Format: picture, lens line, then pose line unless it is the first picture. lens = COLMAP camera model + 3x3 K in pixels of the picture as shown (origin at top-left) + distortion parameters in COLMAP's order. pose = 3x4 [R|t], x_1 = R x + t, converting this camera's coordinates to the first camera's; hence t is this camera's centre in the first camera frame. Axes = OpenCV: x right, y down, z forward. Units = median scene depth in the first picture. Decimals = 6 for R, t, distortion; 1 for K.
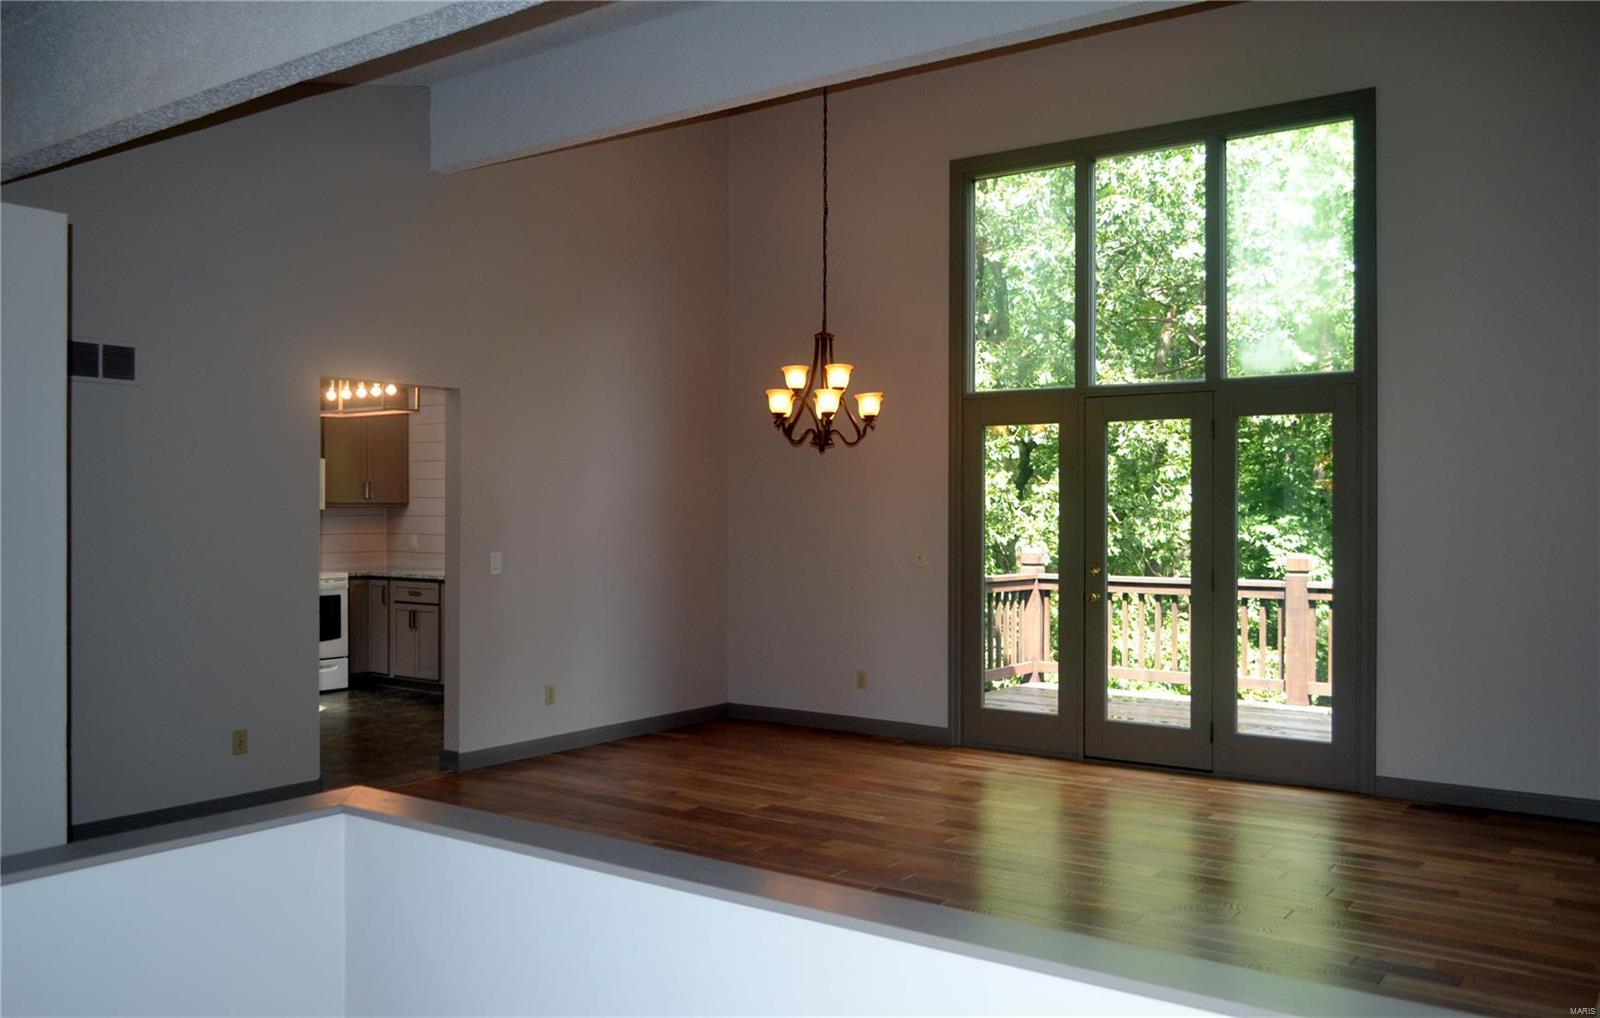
lens RADIAL K [[1360.0, 0, 800.0], [0, 1360.0, 509.0], [0, 0, 1]] dist [-0.010550, -0.001388]
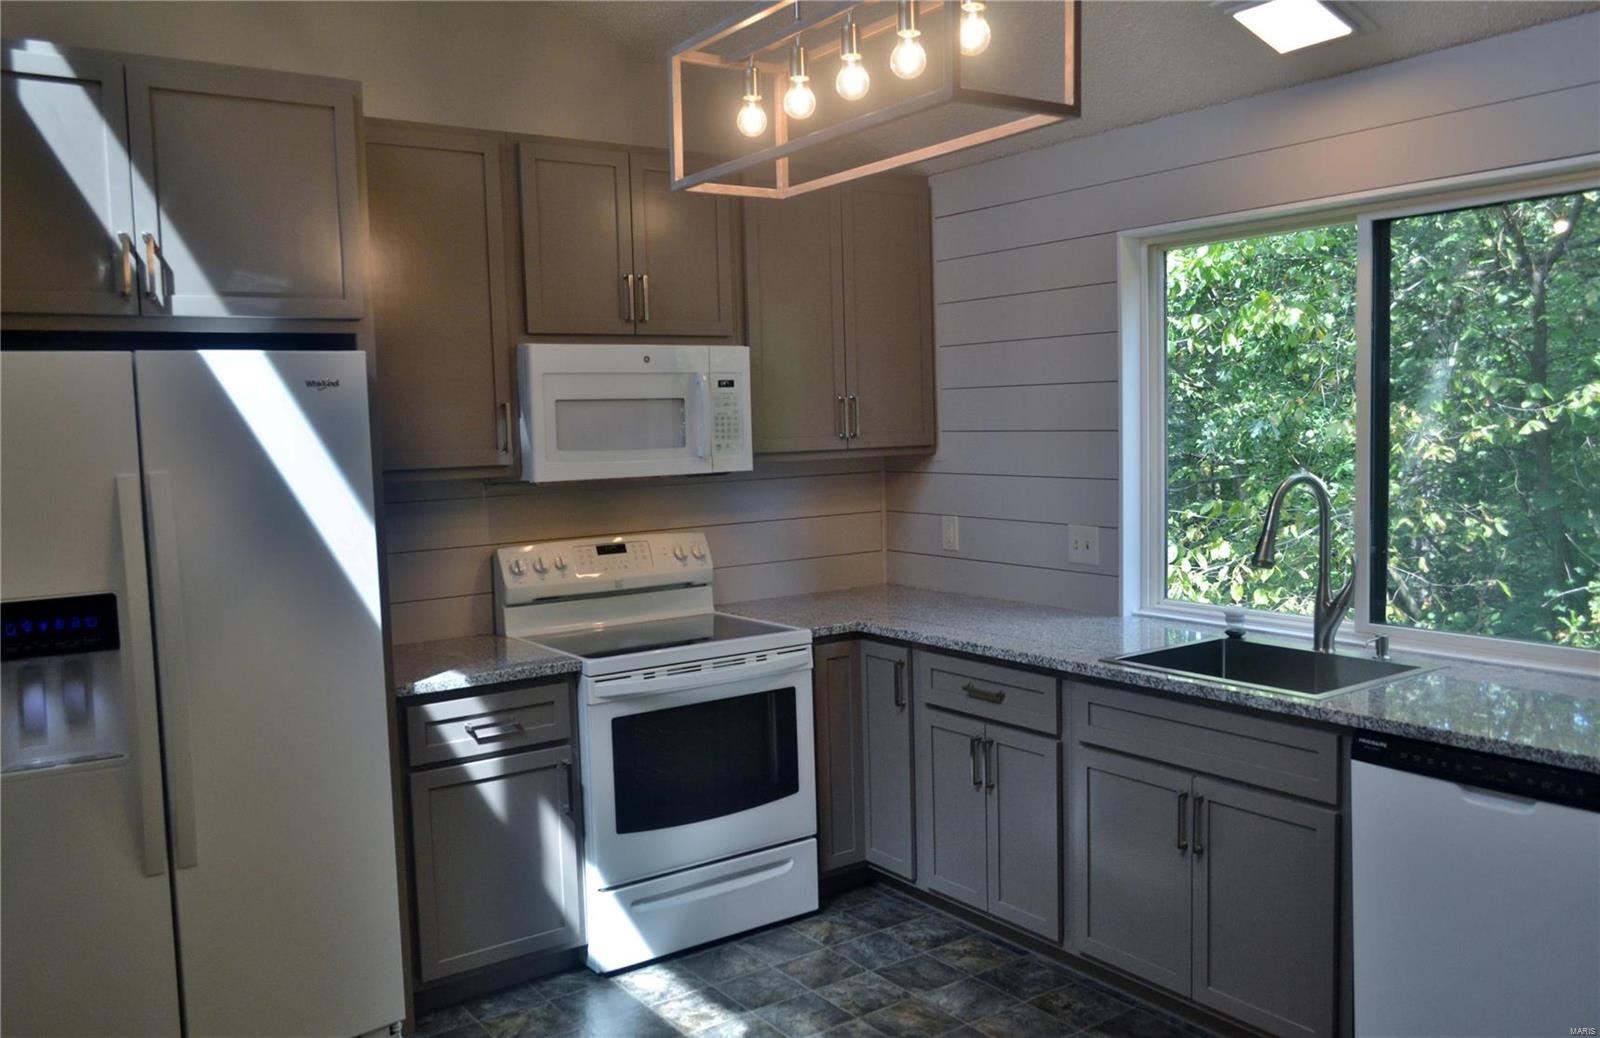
lens RADIAL K [[1302.2, 0, 800.7], [0, 1302.2, 519.8], [0, 0, 1]] dist [-0.005943, -0.001830]
pose [[0.951305, -0.003229, -0.308235, -0.218881], [0.027835, 0.996760, 0.075464, -0.014251], [0.306993, -0.080369, 0.948312, 0.642351]]
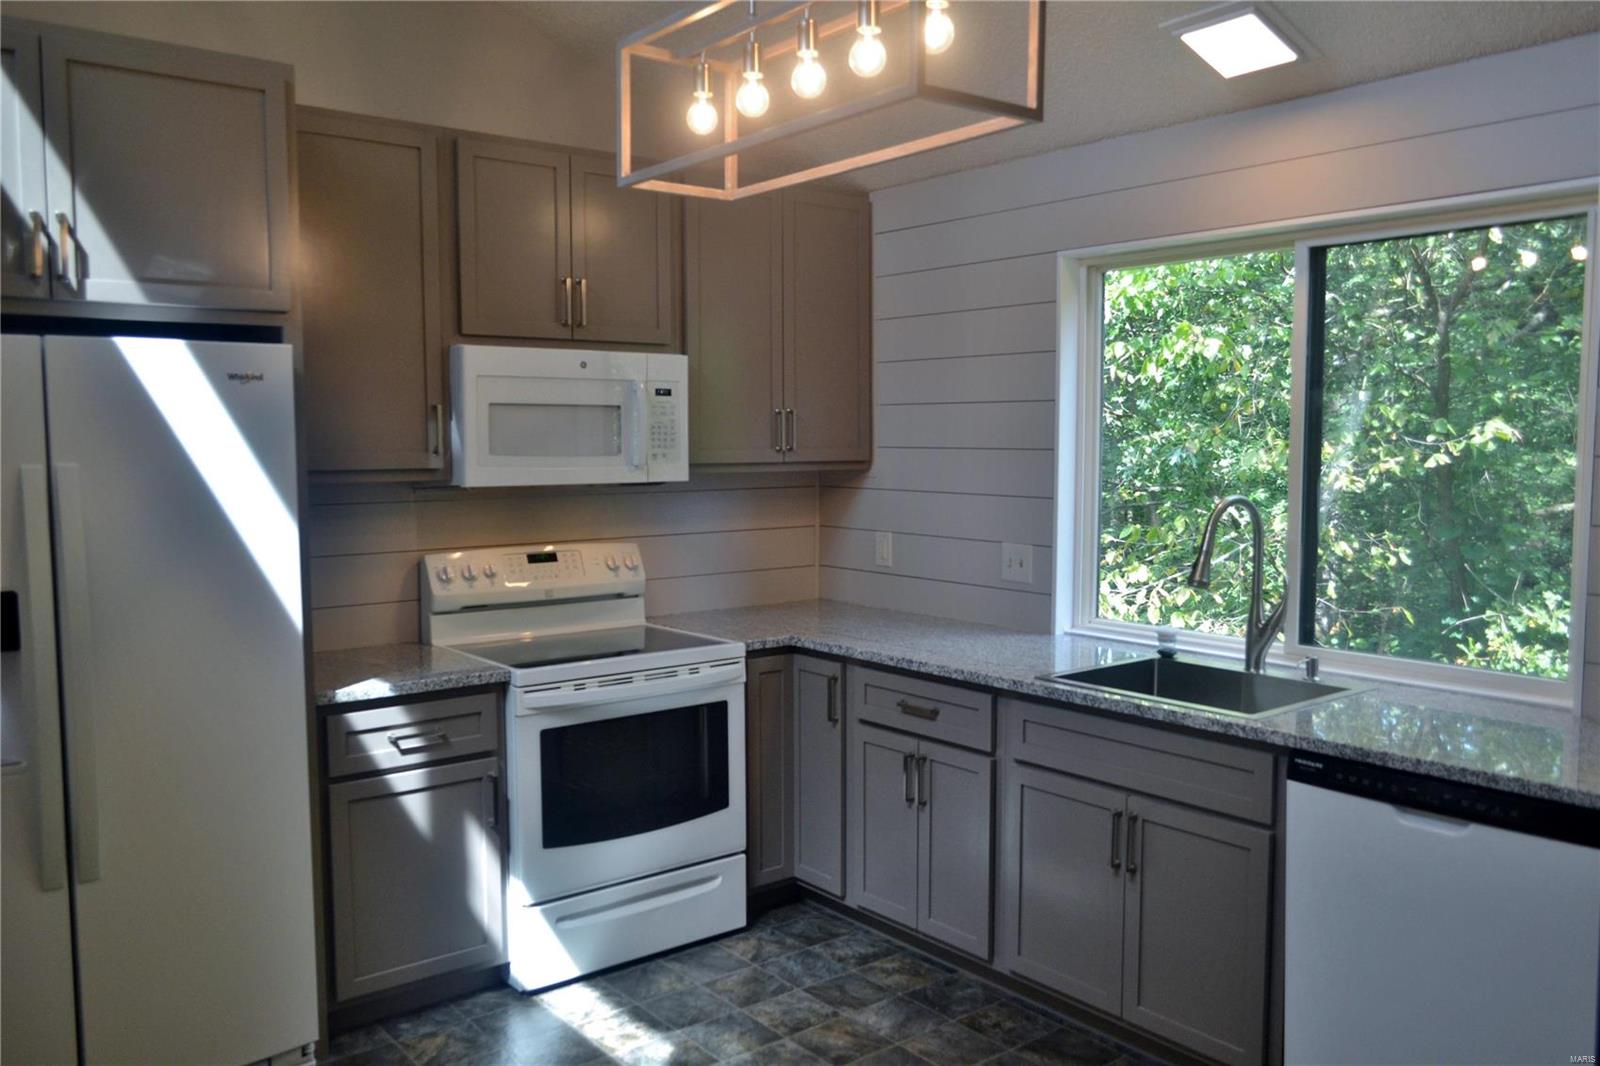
lens RADIAL K [[1278.0, 0, 795.4], [0, 1278.0, 532.0], [0, 0, 1]] dist [-0.009267, 0.004012]
pose [[0.967225, 0.014870, -0.253485, -0.226153], [0.003247, 0.997478, 0.070905, -0.011549], [0.253900, -0.069404, 0.964737, 0.651351]]
